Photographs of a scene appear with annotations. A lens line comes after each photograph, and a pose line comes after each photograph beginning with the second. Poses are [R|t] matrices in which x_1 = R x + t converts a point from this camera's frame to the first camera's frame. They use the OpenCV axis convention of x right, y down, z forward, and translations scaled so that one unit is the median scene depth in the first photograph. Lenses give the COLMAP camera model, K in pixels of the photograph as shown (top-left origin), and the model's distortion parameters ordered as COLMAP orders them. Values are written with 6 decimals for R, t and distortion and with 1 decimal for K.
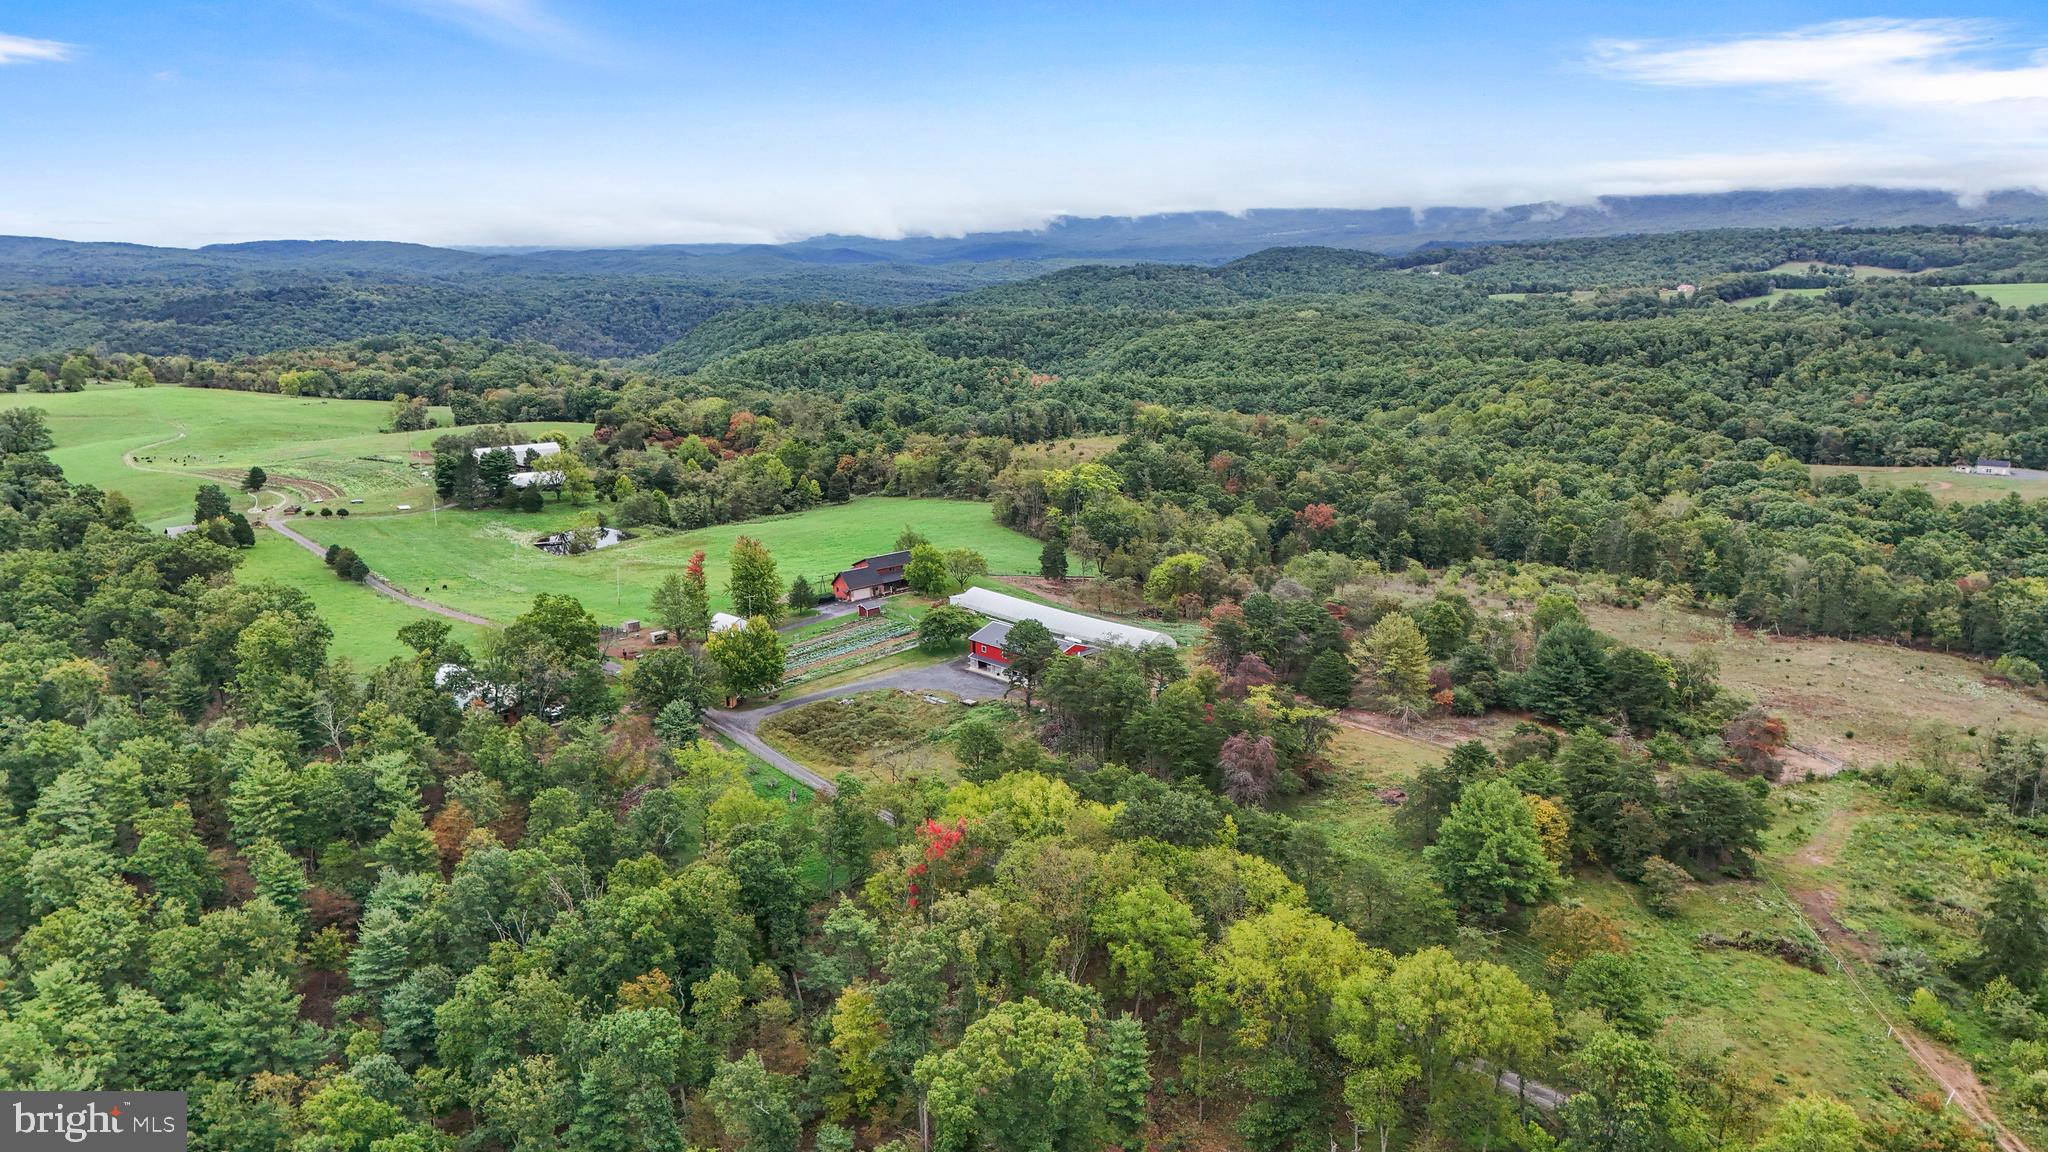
lens RADIAL K [[1499.2, 0, 1016.6], [0, 1499.2, 580.1], [0, 0, 1]] dist [0.098313, -0.121070]
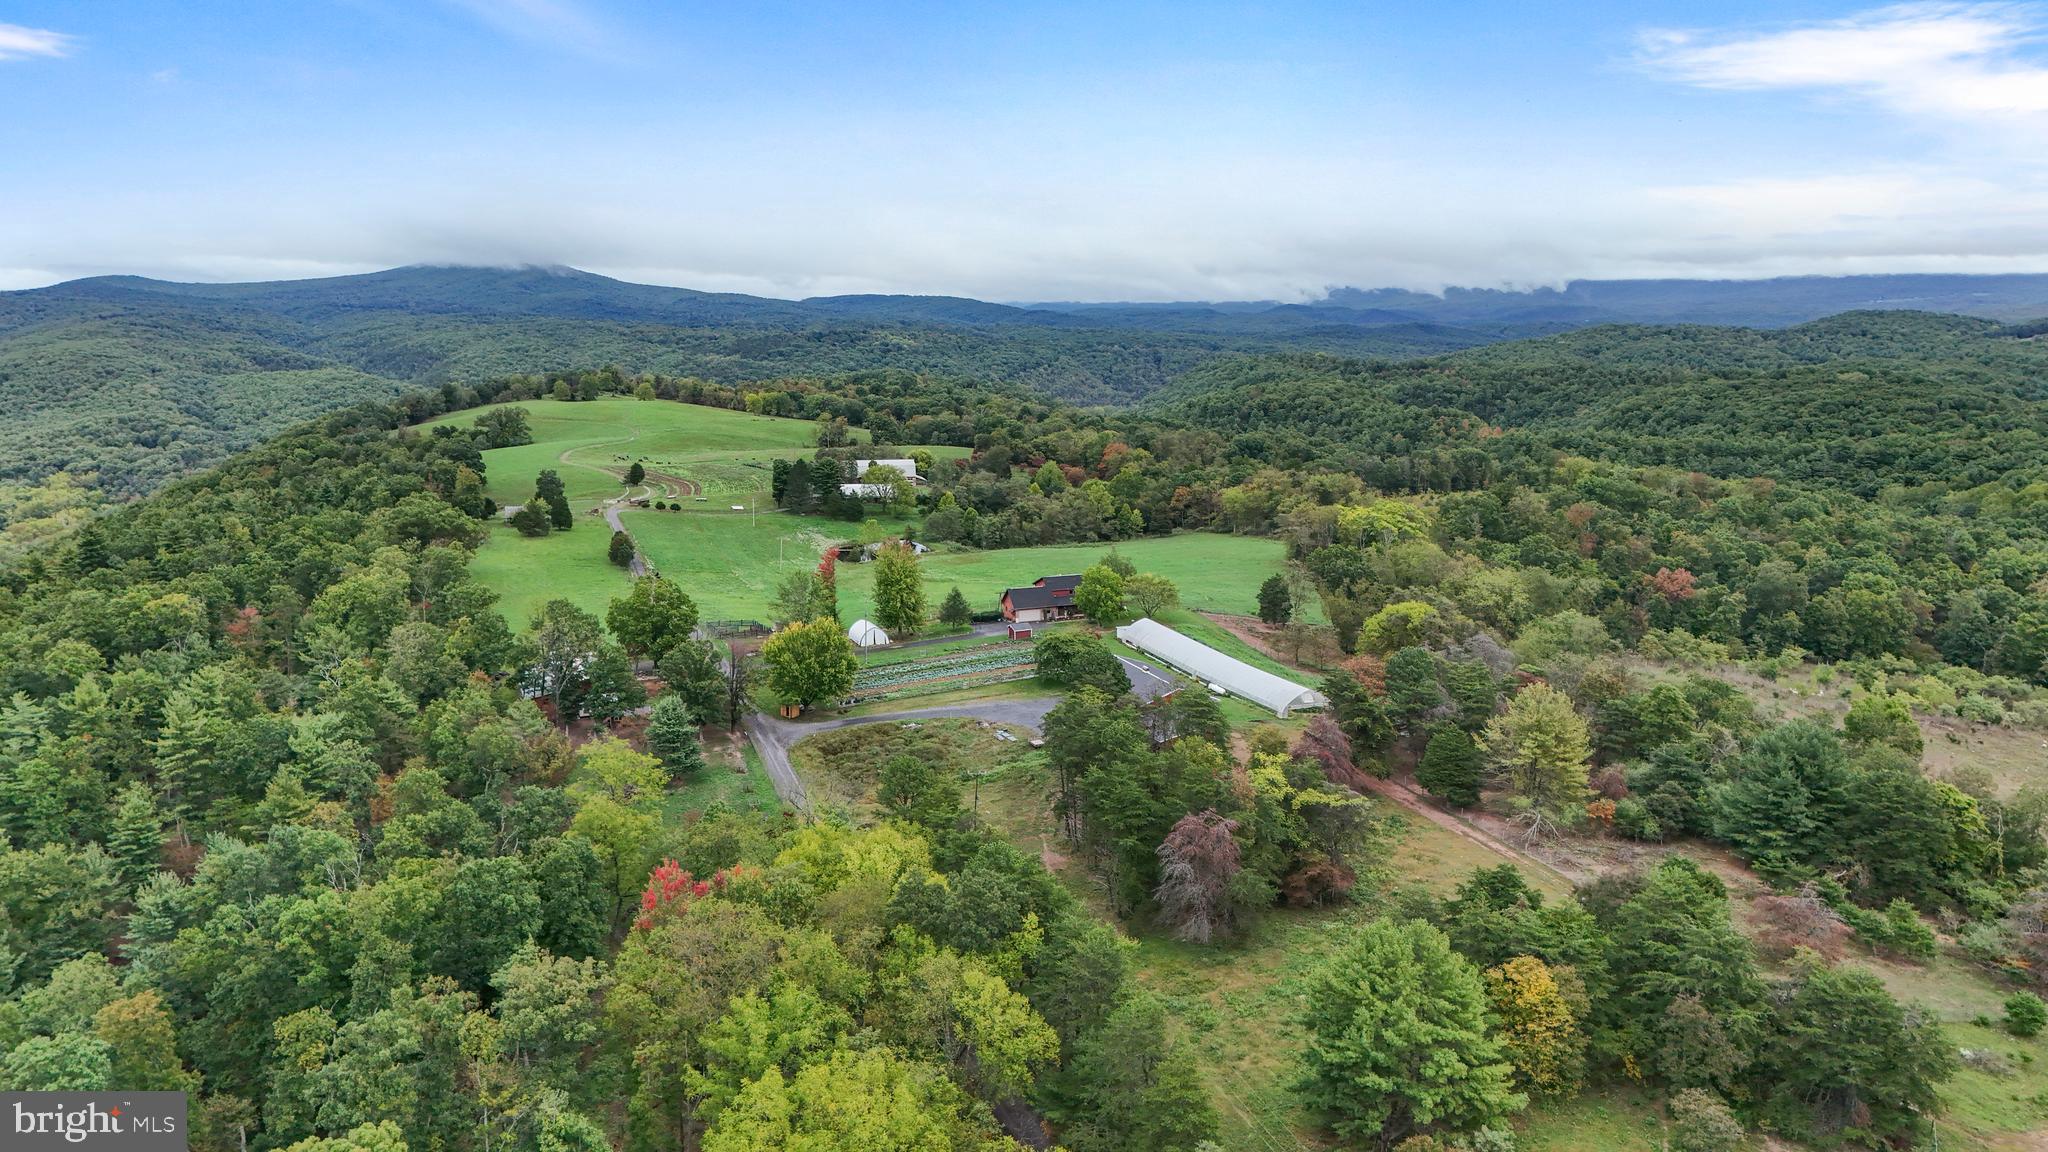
lens RADIAL K [[1499.2, 0, 1016.6], [0, 1499.2, 580.1], [0, 0, 1]] dist [0.098313, -0.121070]
pose [[0.939846, 0.082790, -0.331413, 0.084531], [-0.095719, 0.995146, -0.022850, 0.004354], [0.327913, 0.053198, 0.943209, 0.077399]]
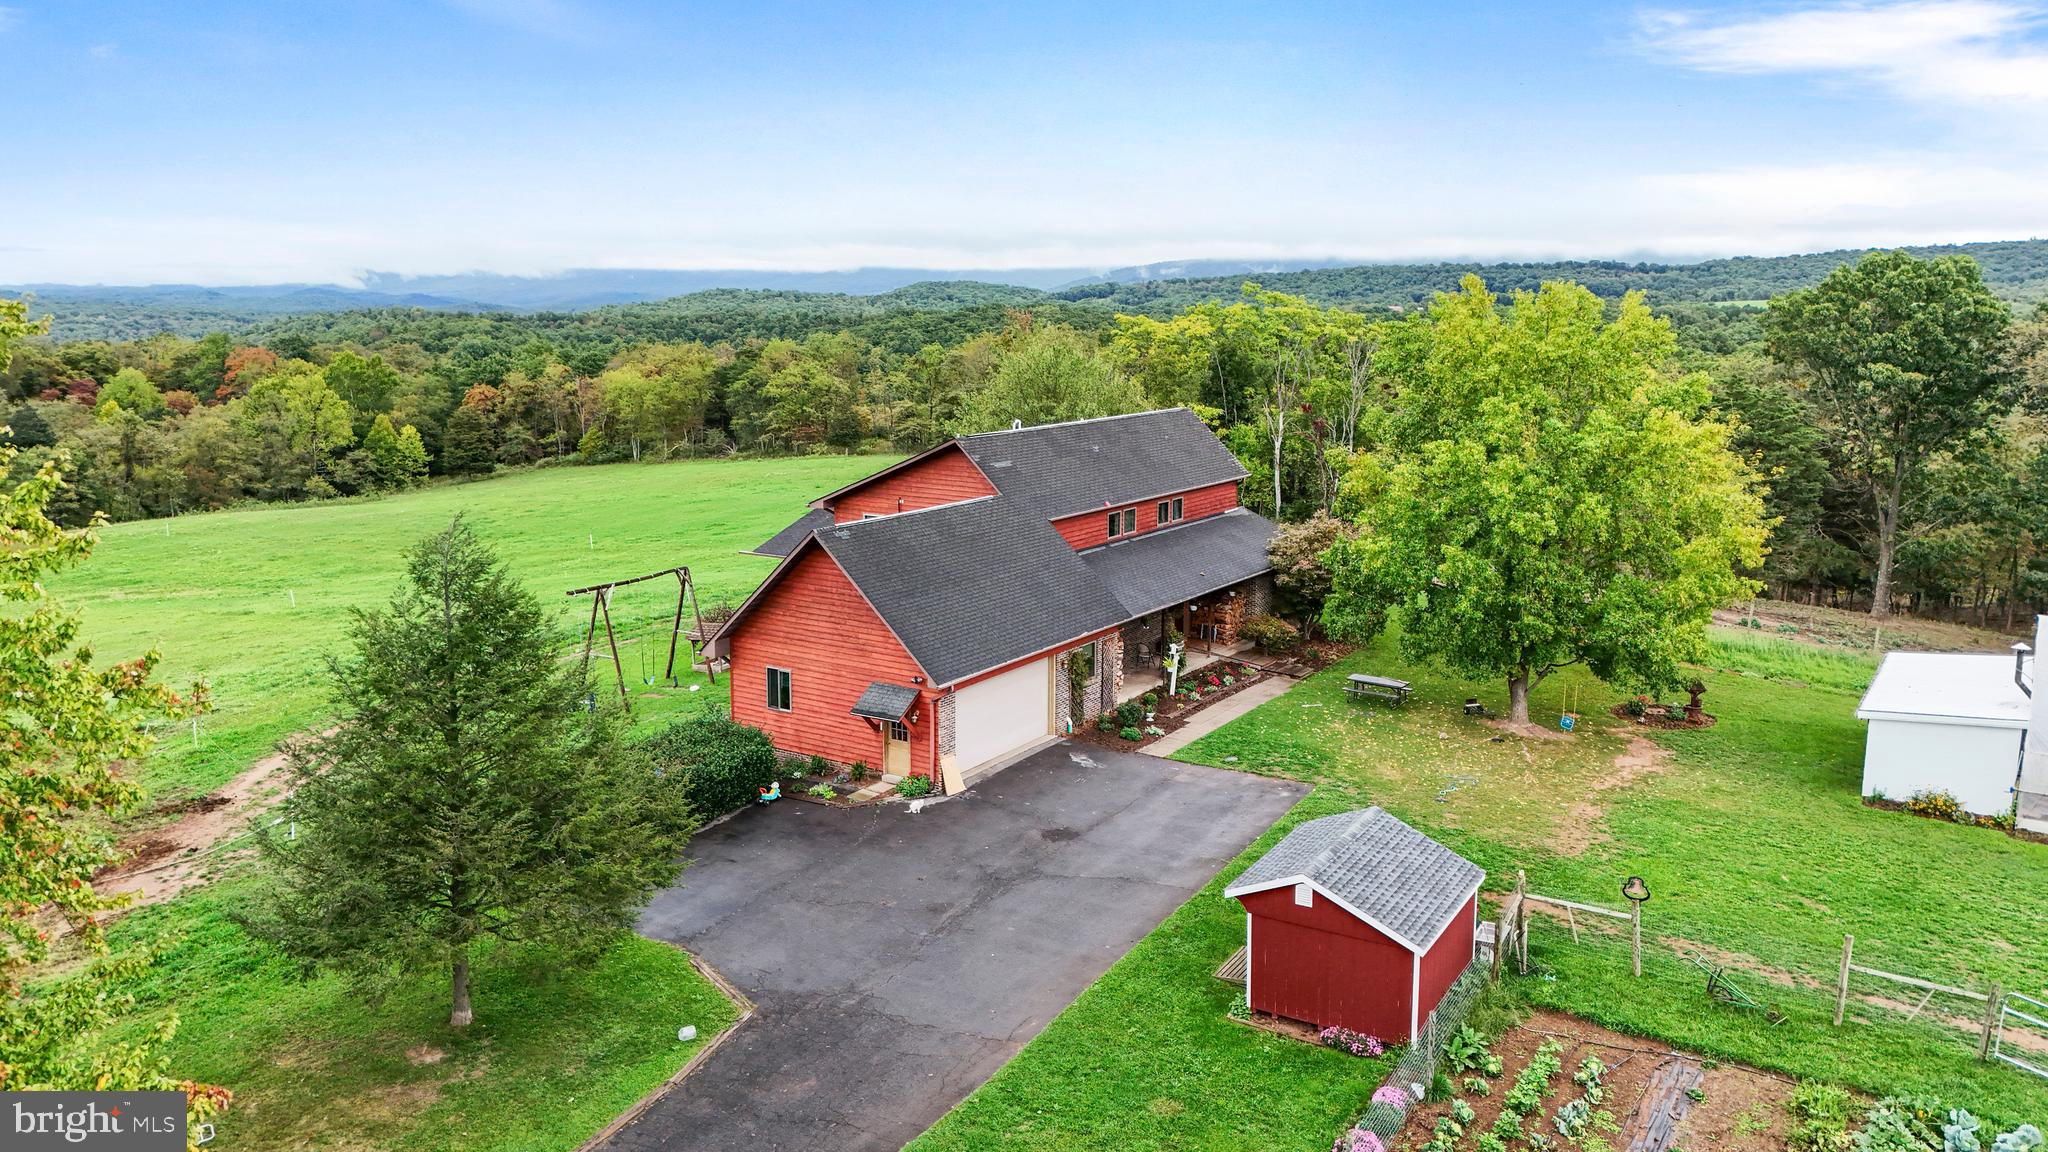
lens RADIAL K [[1508.4, 0, 1024.0], [0, 1508.4, 576.0], [0, 0, 1]] dist [0.077775, -0.077880]
pose [[0.965228, -0.024189, 0.260286, -0.061909], [0.036388, 0.998449, -0.042149, 0.001469], [-0.258863, 0.050154, 0.964611, 0.416569]]
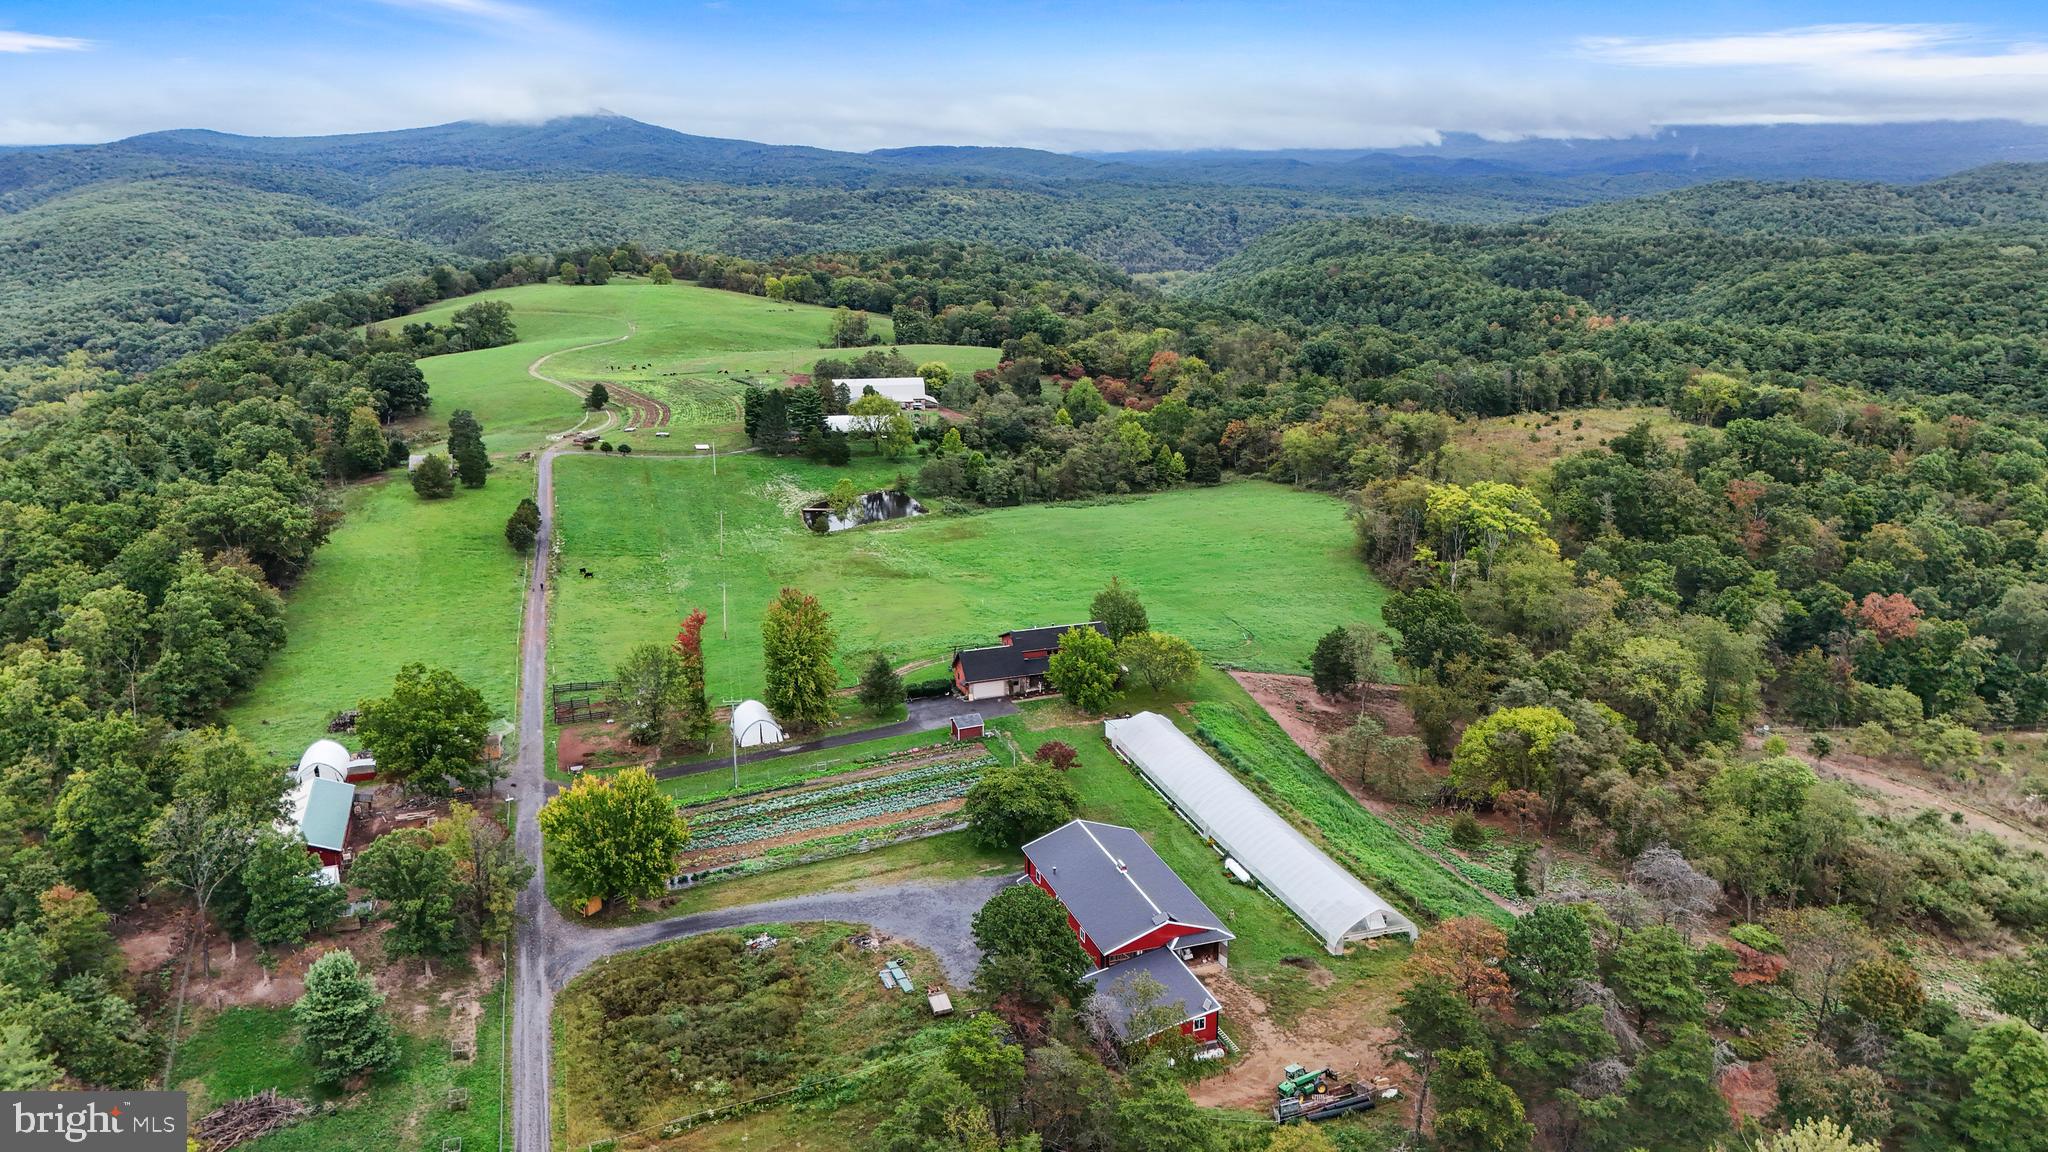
lens RADIAL K [[1508.4, 0, 1024.0], [0, 1508.4, 576.0], [0, 0, 1]] dist [0.077775, -0.077880]
pose [[0.924069, 0.118700, -0.363327, 0.063601], [-0.099533, 0.992491, 0.071101, -0.039940], [0.369038, -0.029540, 0.928945, 0.195913]]
